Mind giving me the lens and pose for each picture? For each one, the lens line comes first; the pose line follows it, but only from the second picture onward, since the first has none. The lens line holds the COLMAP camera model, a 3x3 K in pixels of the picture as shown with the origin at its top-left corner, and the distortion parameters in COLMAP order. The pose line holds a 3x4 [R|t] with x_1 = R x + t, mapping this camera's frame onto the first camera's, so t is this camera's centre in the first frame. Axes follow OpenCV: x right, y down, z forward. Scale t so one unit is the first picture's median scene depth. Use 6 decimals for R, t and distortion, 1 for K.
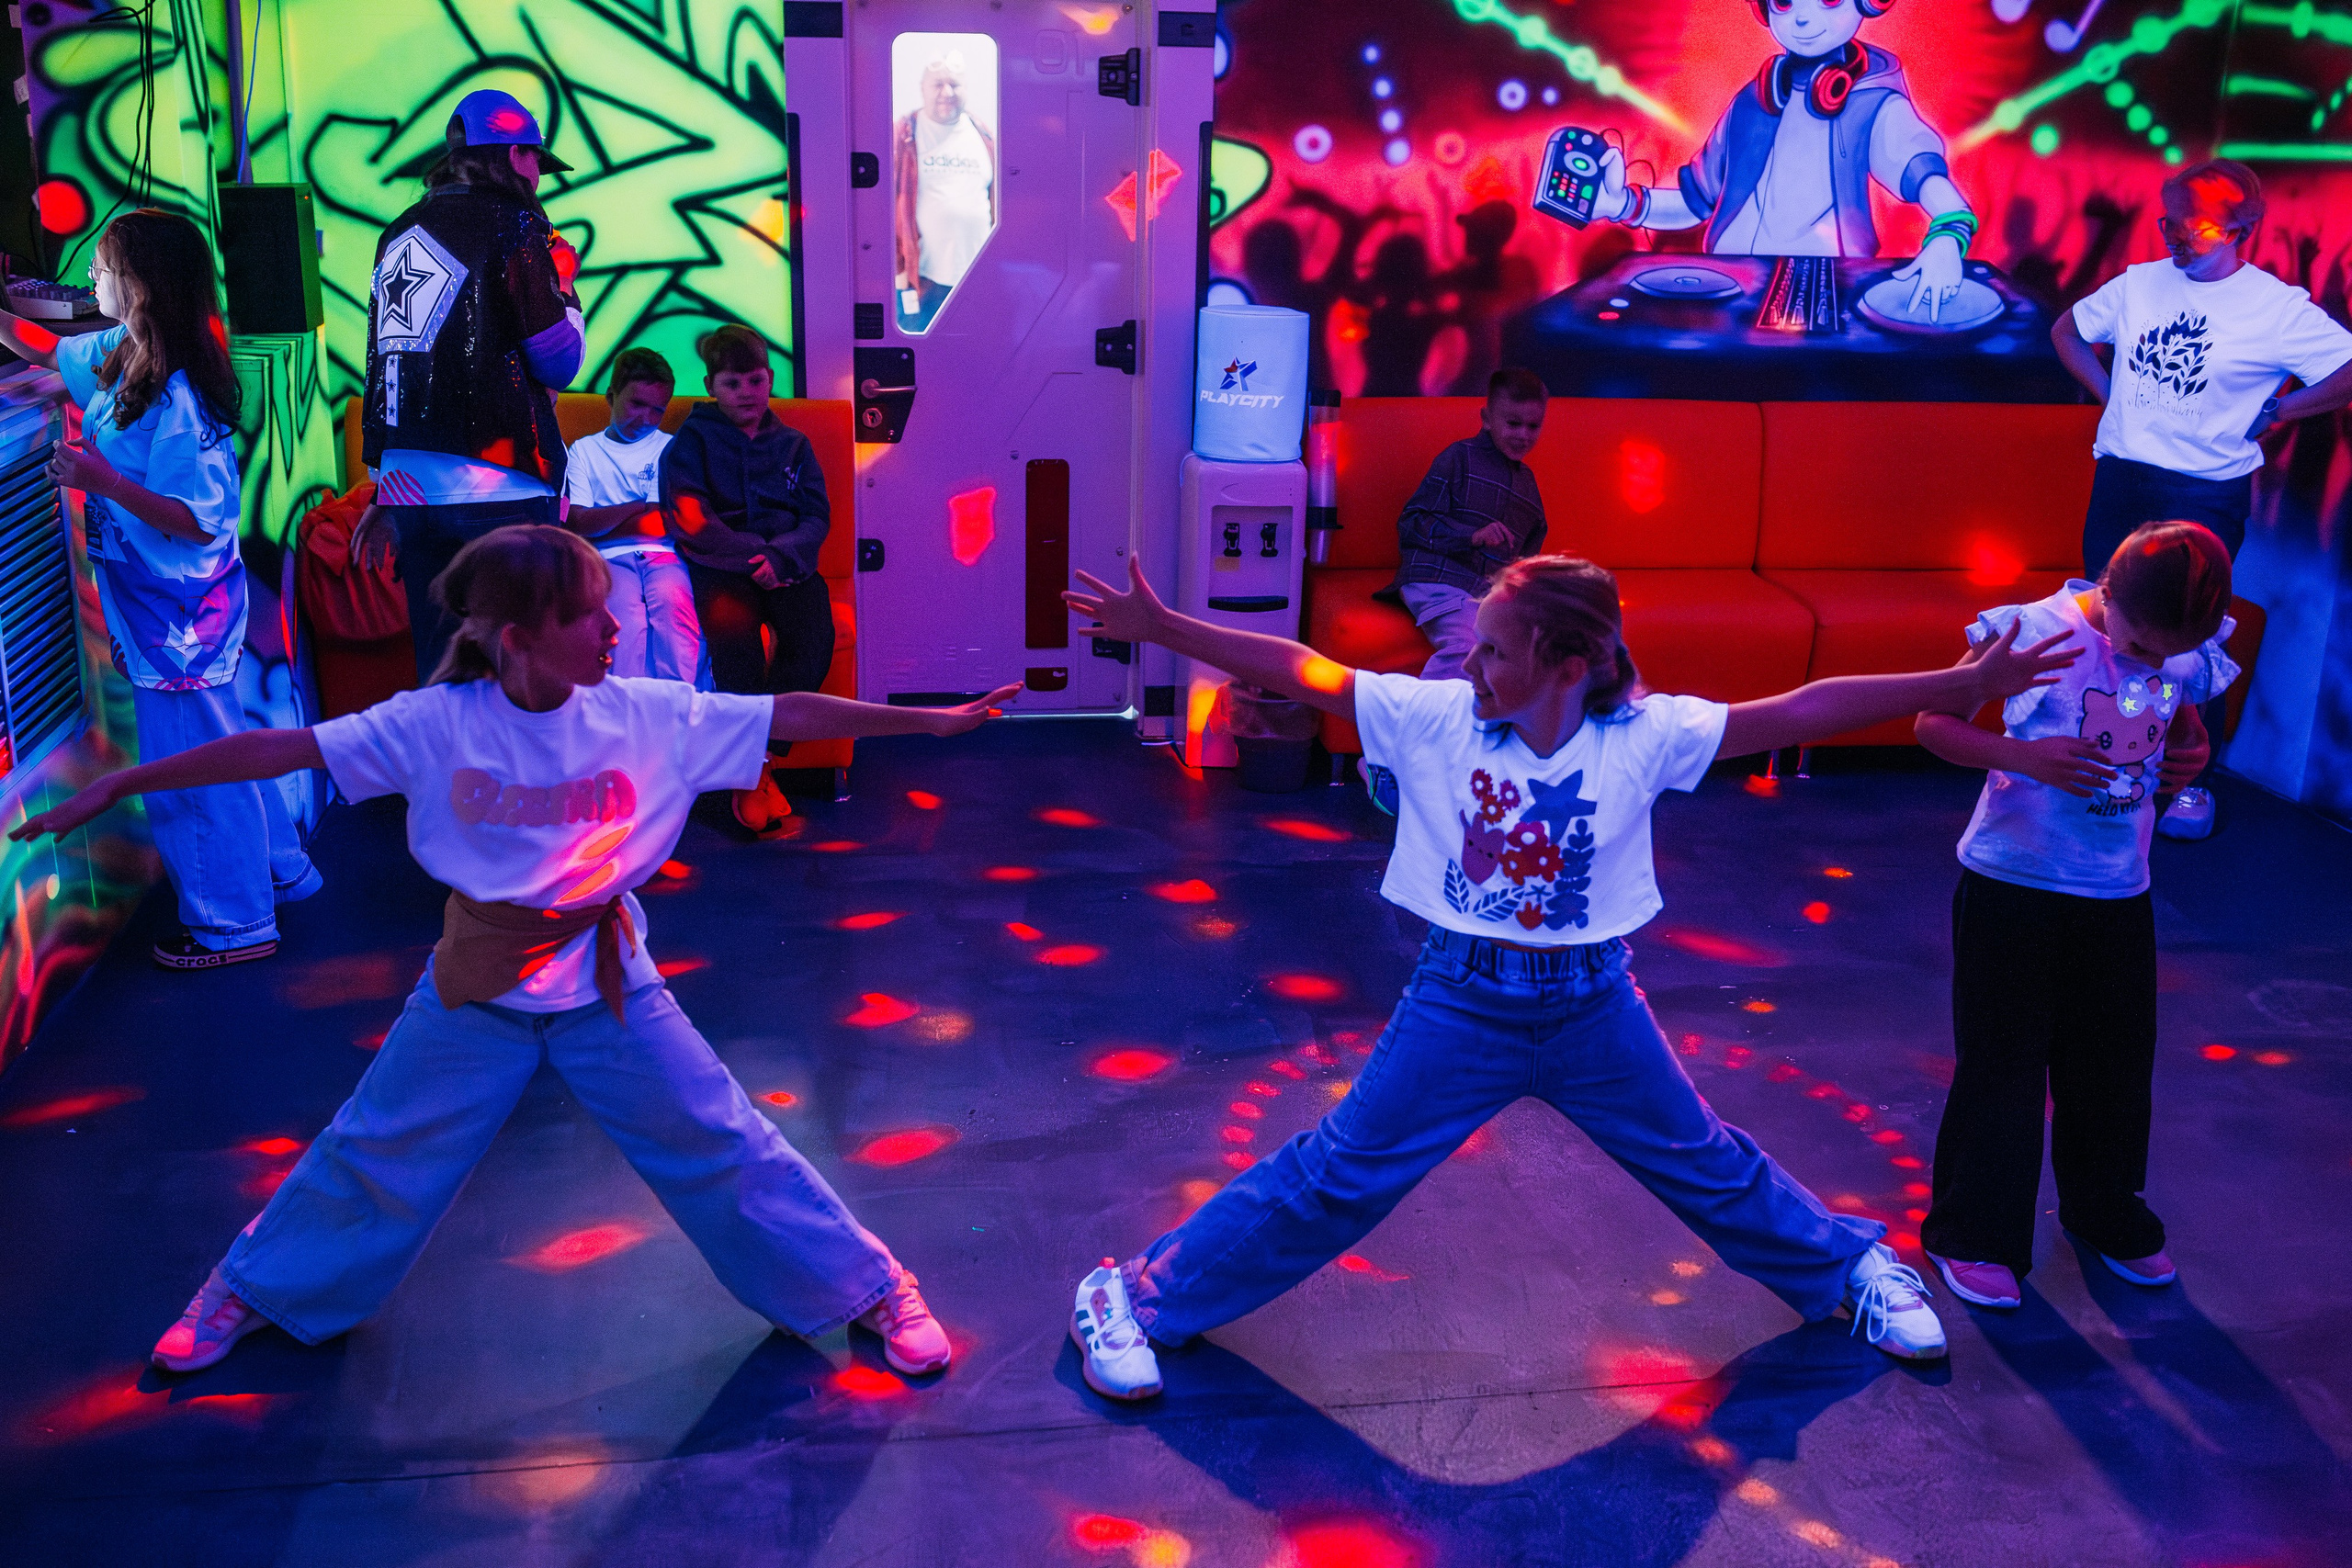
lens RADIAL K [[2338.2, 0, 1160.6], [0, 2338.2, 771.8], [0, 0, 1]] dist [-0.039613, 0.000000]
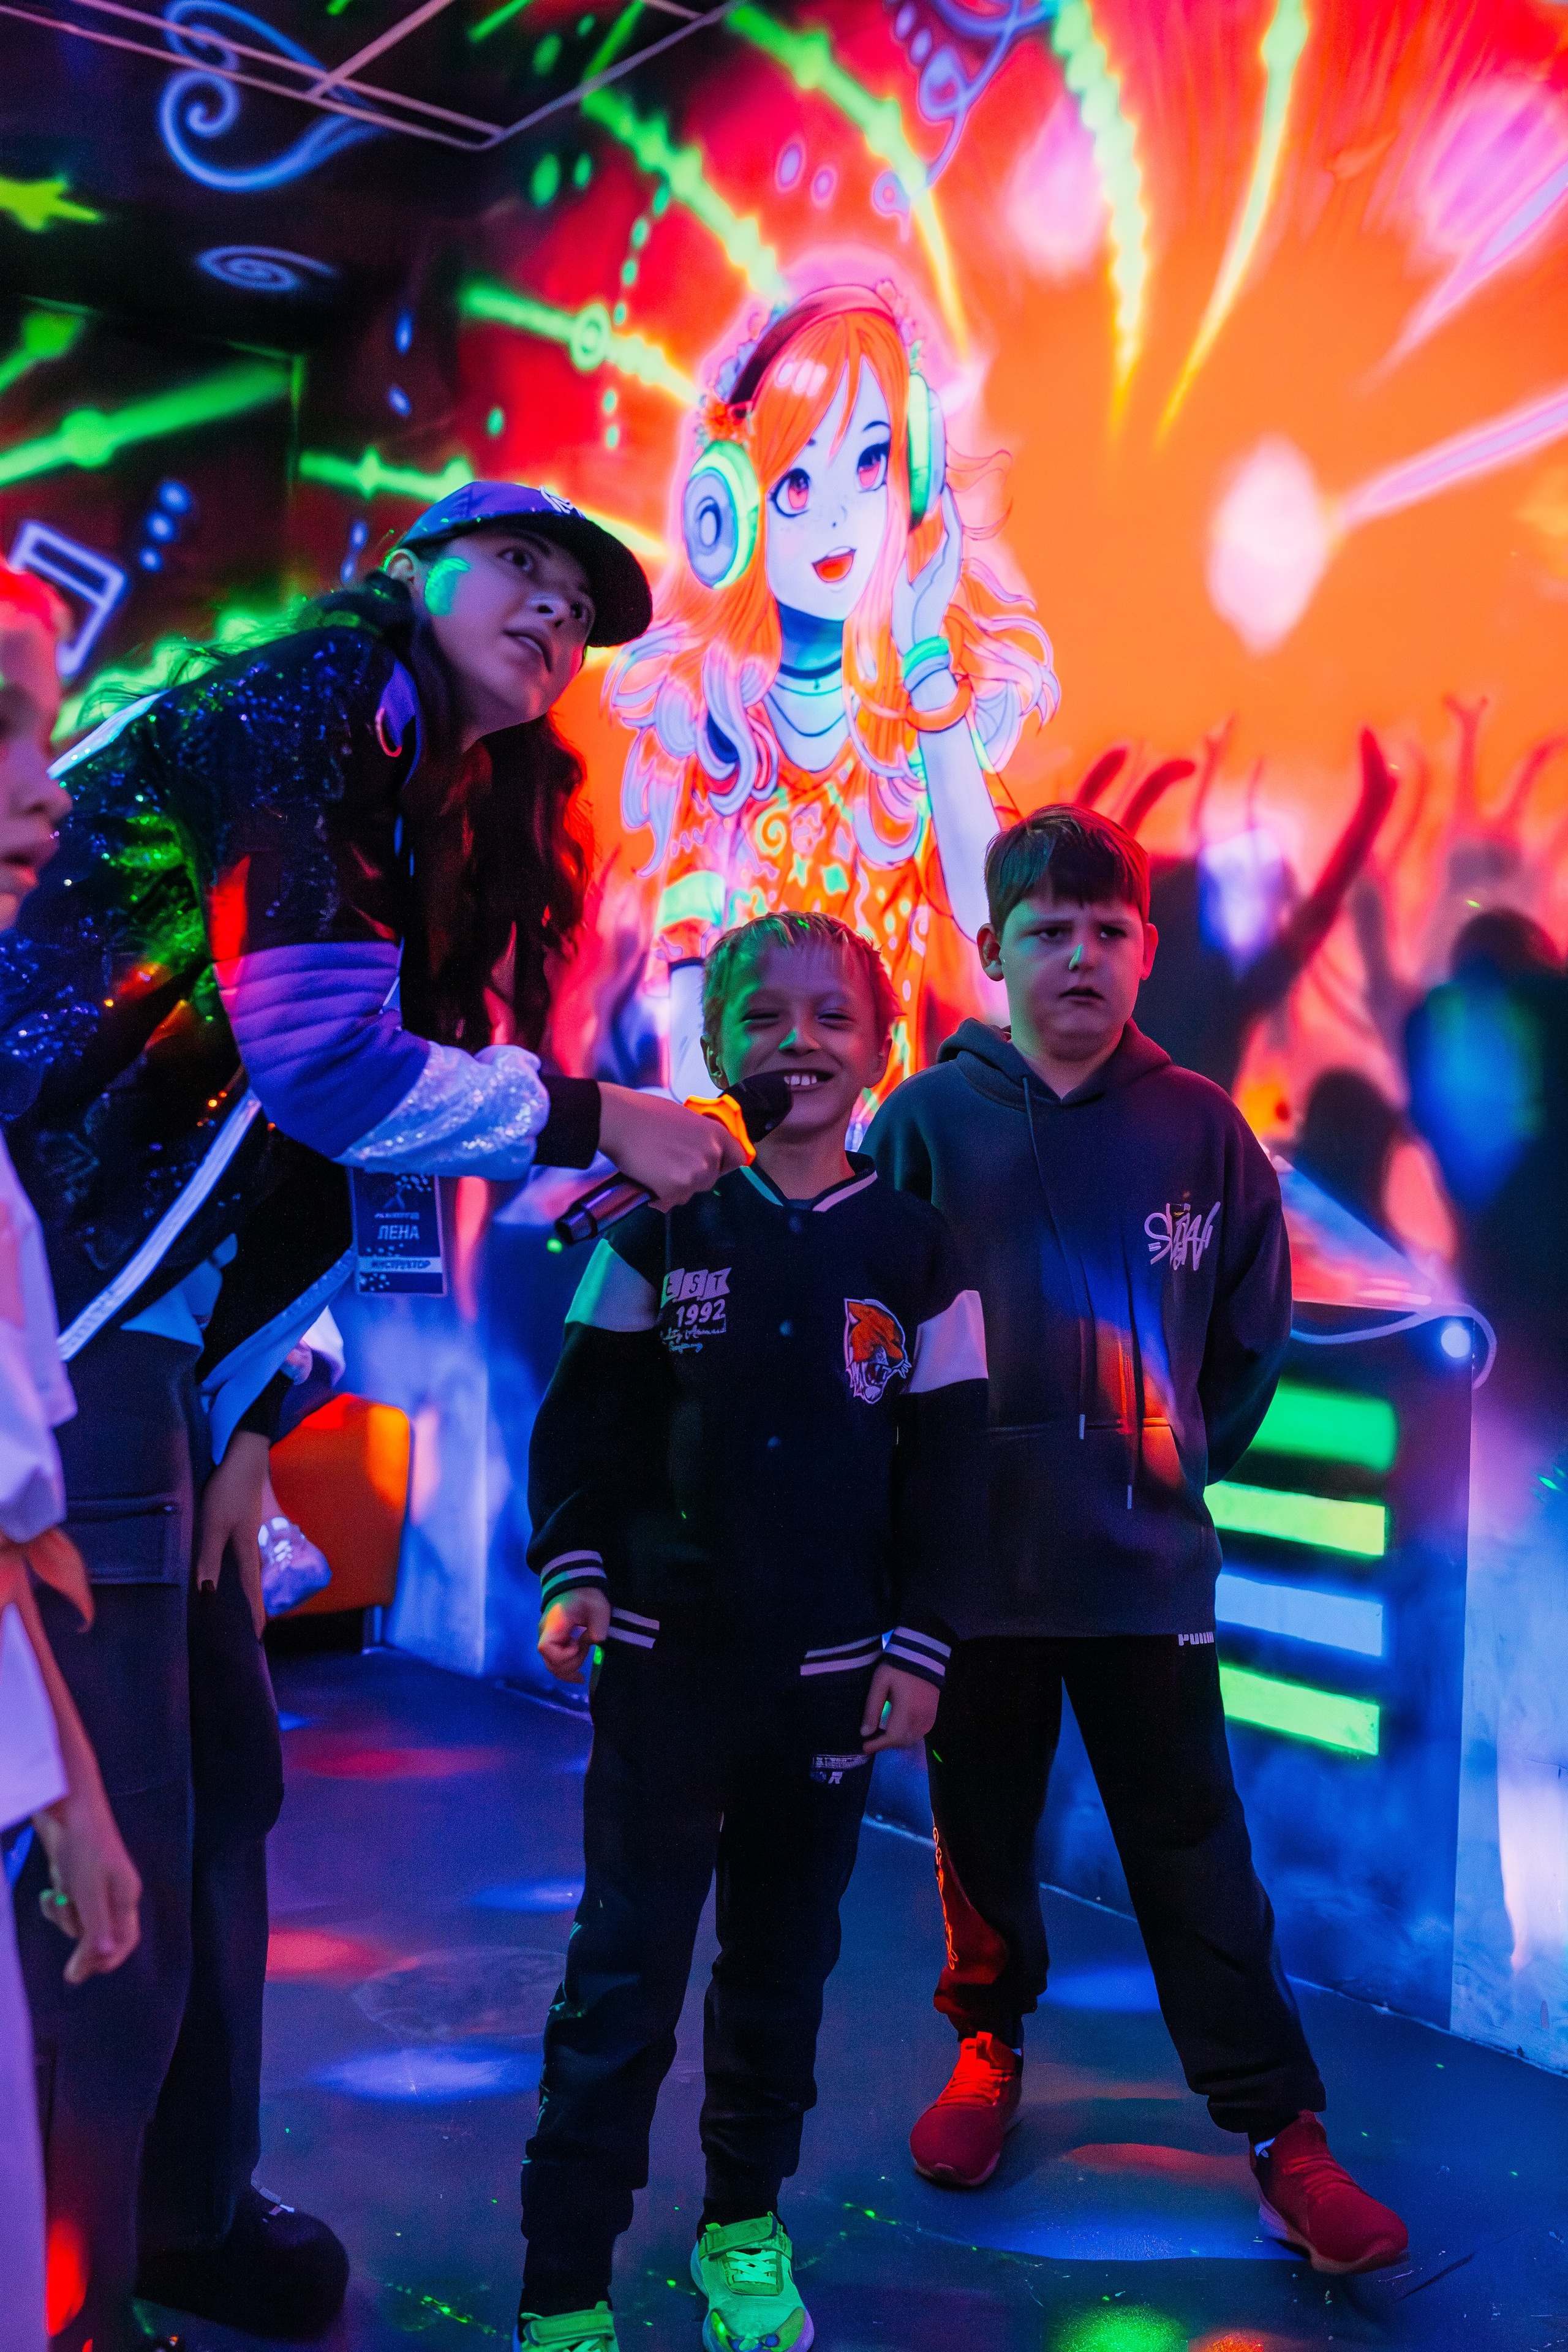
lens RADIAL K [[2338.4, 0, 790.8], [0, 2338.4, 1162.8], [0, 0, 1]] dist [-0.039613, 0.000000]
pose [[0.862934, -0.022849, 0.504800, 0.218257], [0.153948, 0.963376, -0.219562, 0.032066], [-0.481295, 0.267181, 0.834847, 0.324398]]
